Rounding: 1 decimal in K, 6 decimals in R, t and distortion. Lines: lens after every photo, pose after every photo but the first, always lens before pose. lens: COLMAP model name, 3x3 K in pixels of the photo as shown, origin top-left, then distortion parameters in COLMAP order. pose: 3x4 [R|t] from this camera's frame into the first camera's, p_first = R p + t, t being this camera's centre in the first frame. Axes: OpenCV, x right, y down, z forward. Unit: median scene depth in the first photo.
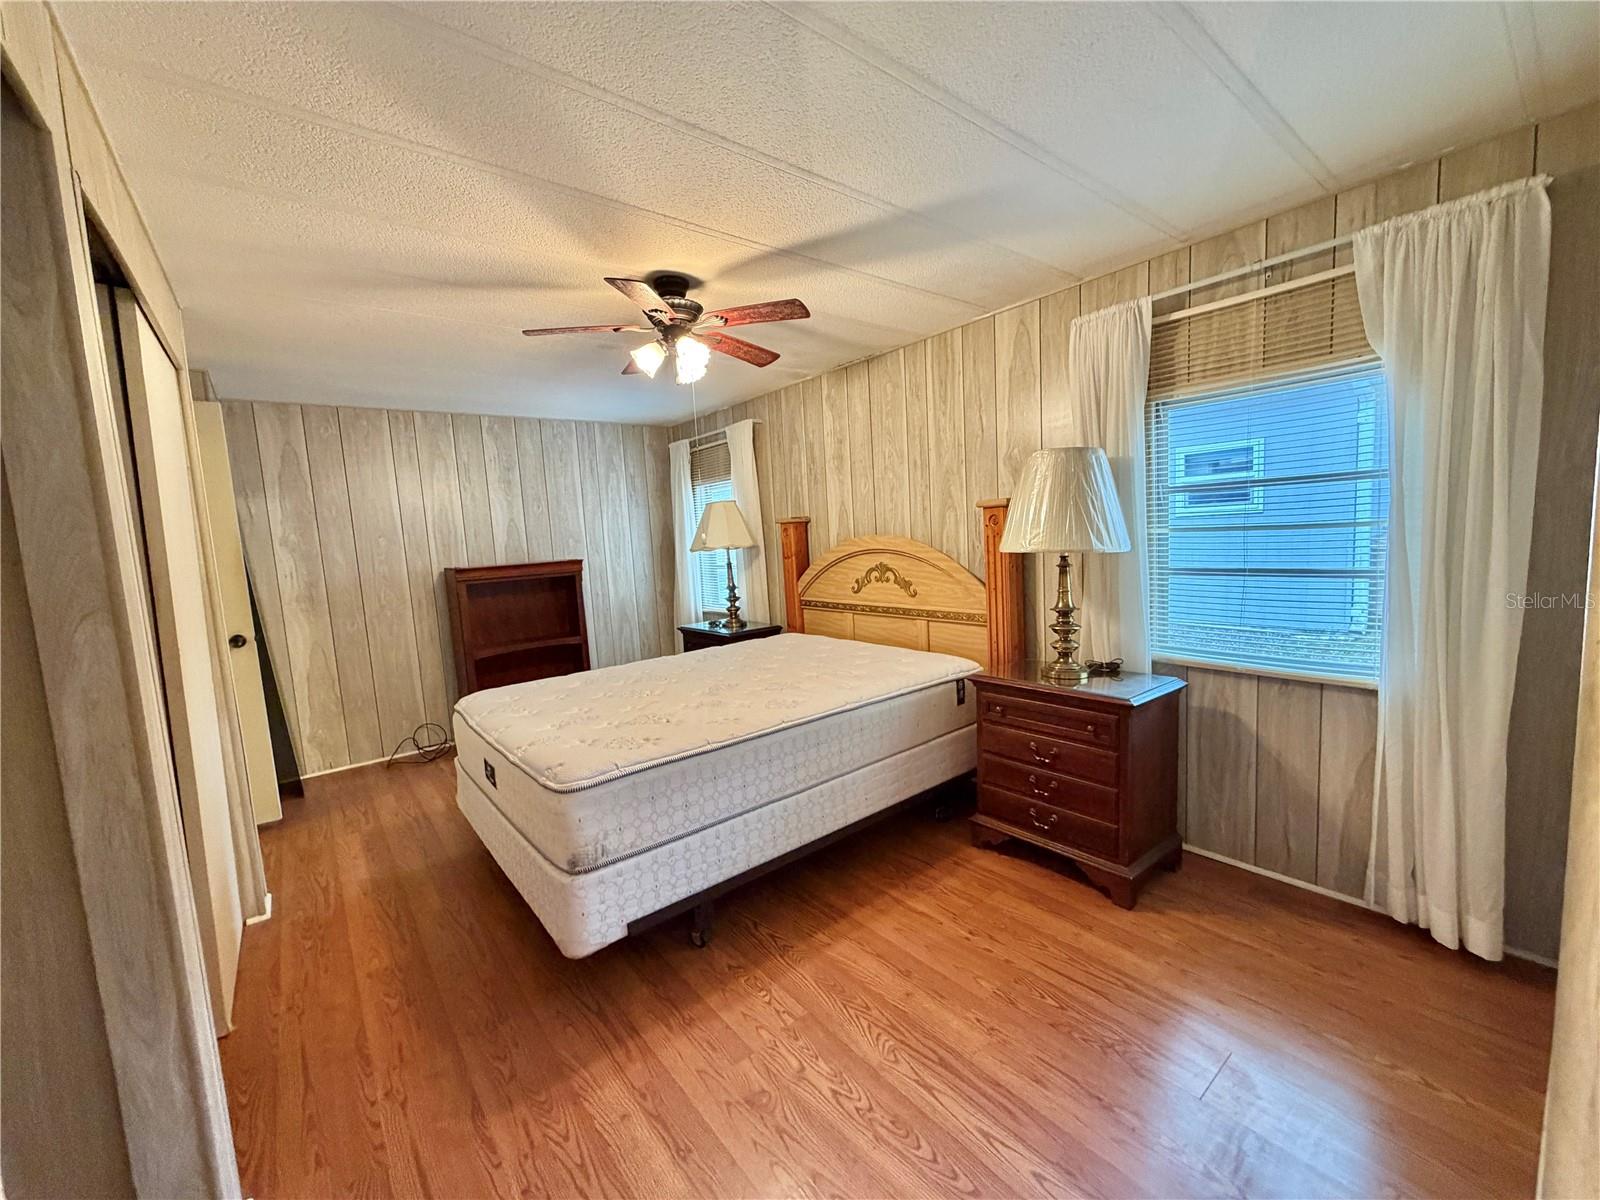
lens RADIAL K [[638.5, 0, 797.7], [0, 638.5, 601.3], [0, 0, 1]] dist [0.000265, -0.000065]
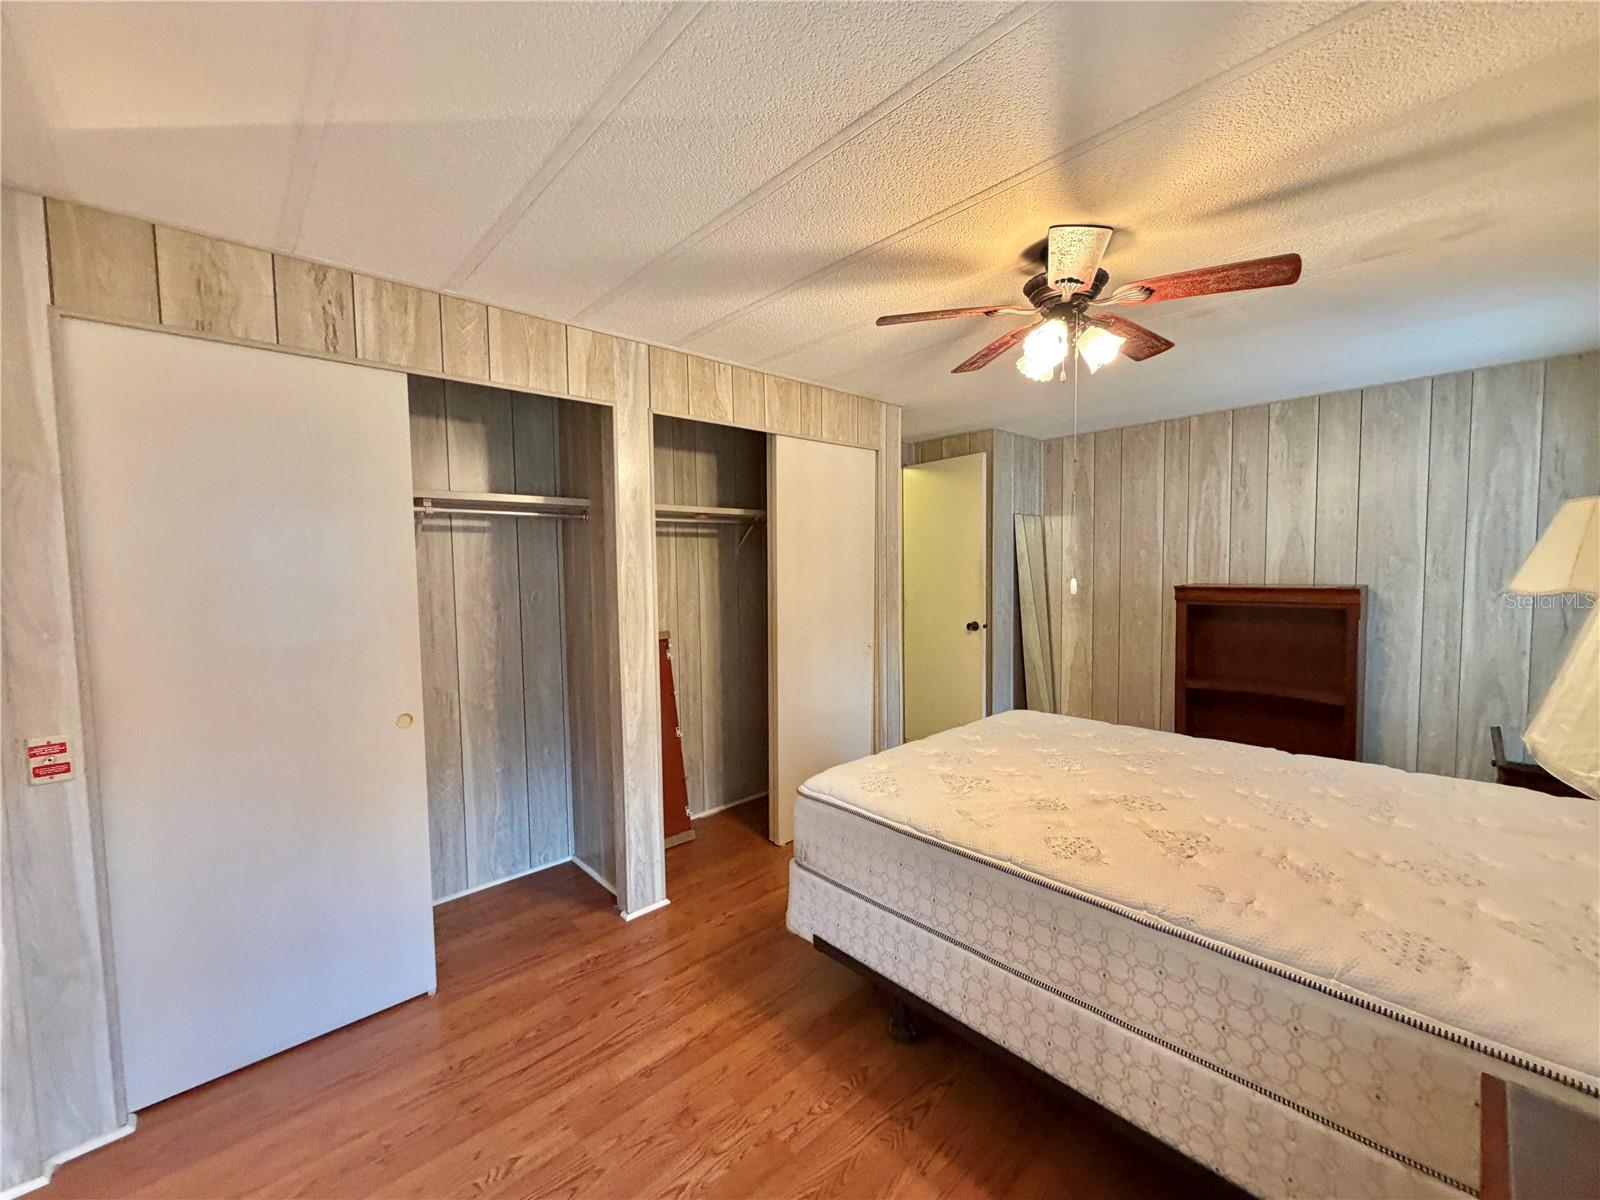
lens RADIAL K [[638.5, 0, 797.7], [0, 638.5, 601.3], [0, 0, 1]] dist [0.000265, -0.000065]
pose [[0.072175, 0.116166, -0.990604, 0.349786], [-0.091804, 0.989752, 0.109377, -0.081910], [0.993158, 0.083047, 0.082100, 0.392363]]
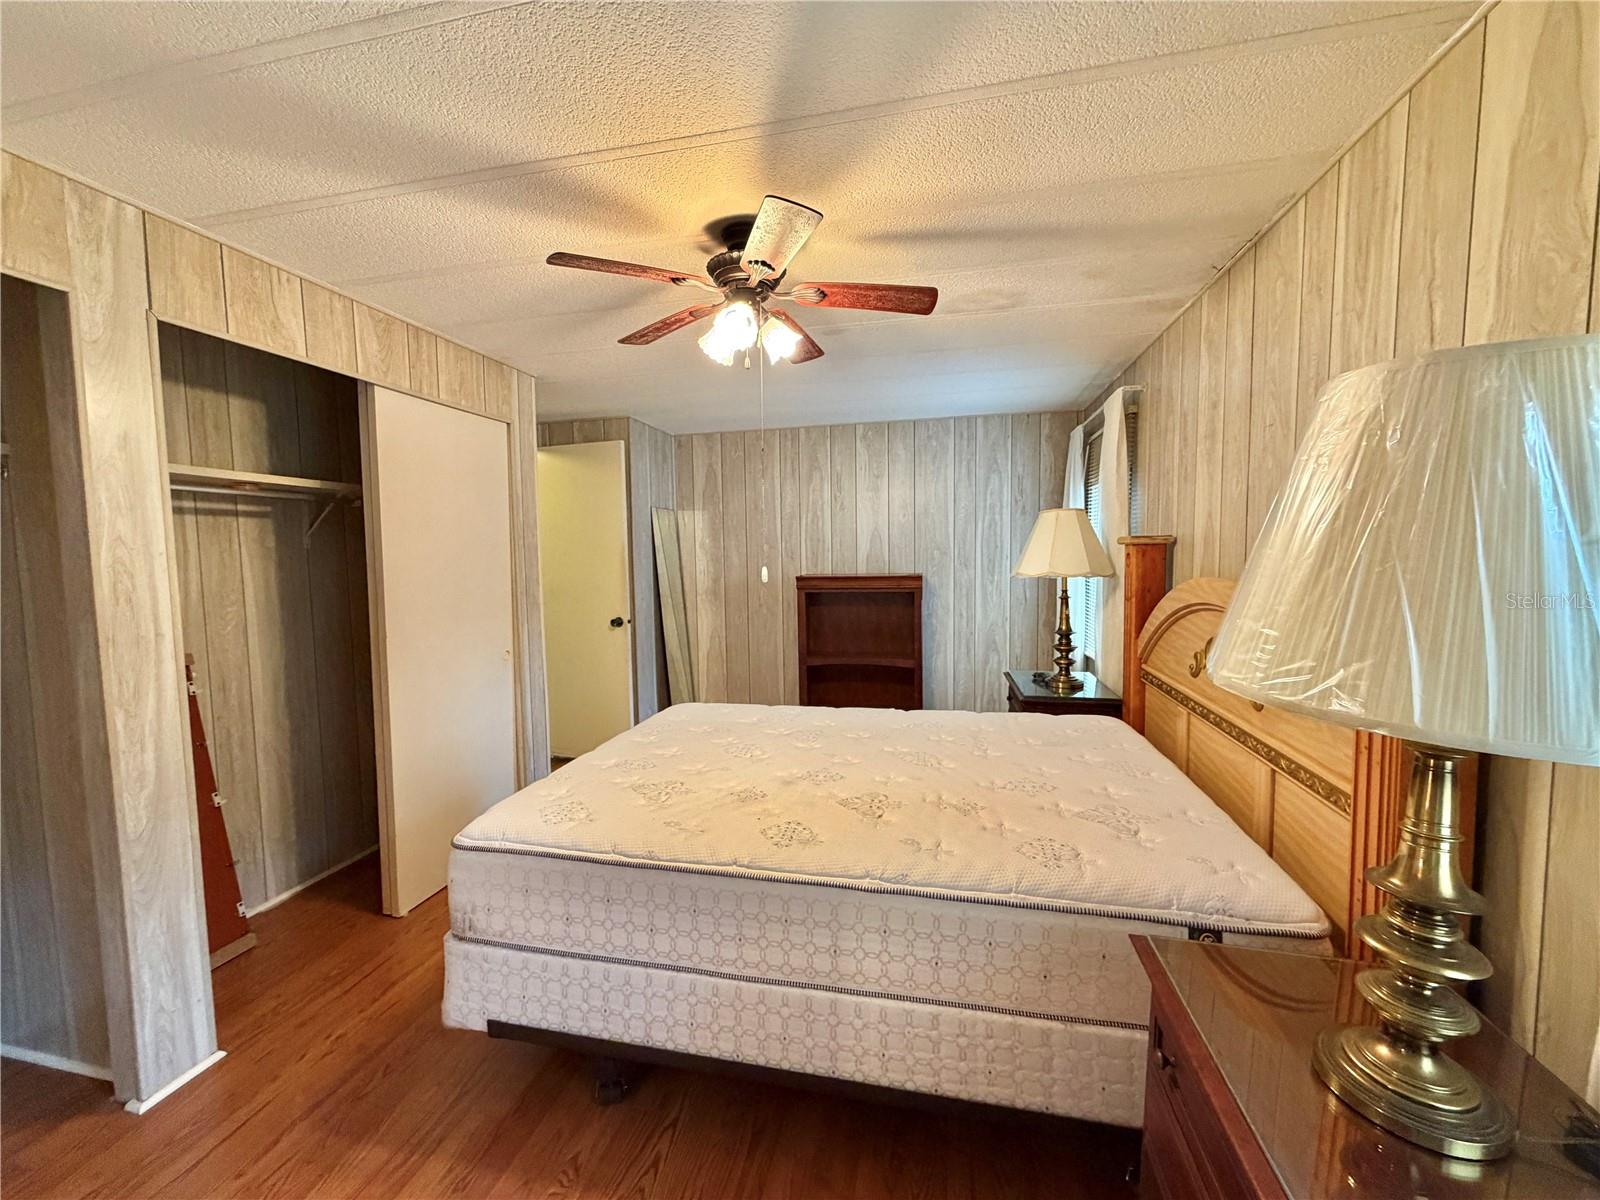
lens RADIAL K [[638.5, 0, 797.7], [0, 638.5, 601.3], [0, 0, 1]] dist [0.000265, -0.000065]
pose [[0.624331, 0.106793, -0.773826, 0.282458], [-0.103055, 0.993213, 0.053924, -0.068543], [0.774332, 0.046080, 0.631099, 0.353859]]
